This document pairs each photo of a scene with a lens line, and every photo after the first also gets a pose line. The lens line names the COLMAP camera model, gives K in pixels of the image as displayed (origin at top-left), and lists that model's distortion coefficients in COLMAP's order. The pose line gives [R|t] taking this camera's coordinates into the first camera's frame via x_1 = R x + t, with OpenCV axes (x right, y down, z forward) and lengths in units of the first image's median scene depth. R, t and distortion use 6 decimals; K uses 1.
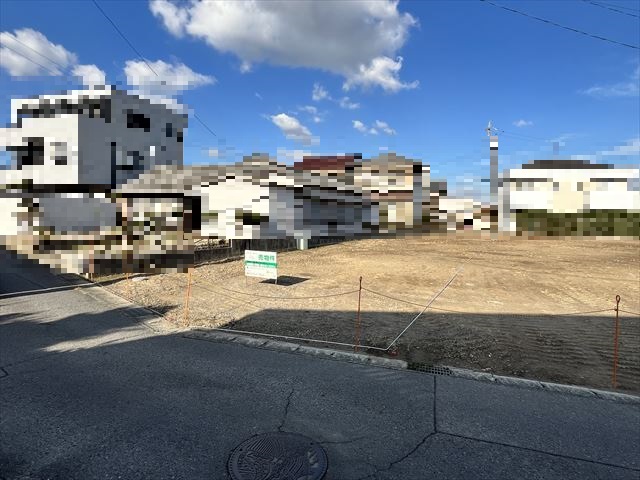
lens RADIAL K [[364.7, 0, 320.0], [0, 364.7, 240.0], [0, 0, 1]] dist [-0.004906, 0.000566]
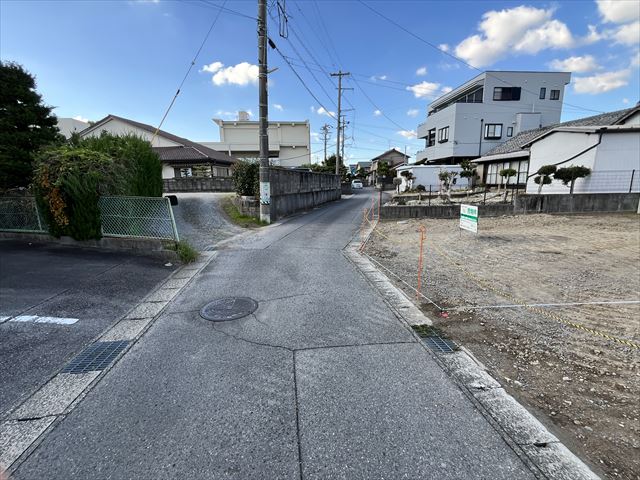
lens RADIAL K [[282.8, 0, 319.9], [0, 282.8, 249.5], [0, 0, 1]] dist [0.000196, 0.000011]
pose [[0.424424, 0.175076, -0.888376, 0.130620], [-0.024897, 0.983014, 0.181833, 0.006423], [0.905121, -0.055057, 0.421573, 0.086625]]
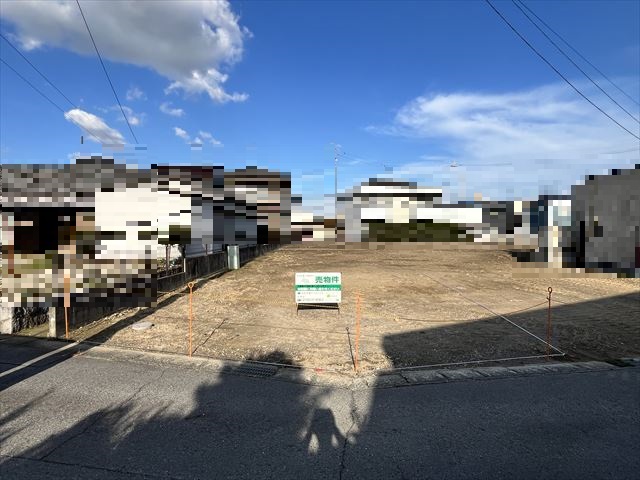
lens RADIAL K [[369.3, 0, 320.0], [0, 369.3, 240.0], [0, 0, 1]] dist [-0.003232, 0.001415]
pose [[0.881634, -0.036685, 0.470507, -0.184462], [0.053783, 0.998289, -0.022943, -0.008172], [-0.468860, 0.045533, 0.882098, 0.076038]]
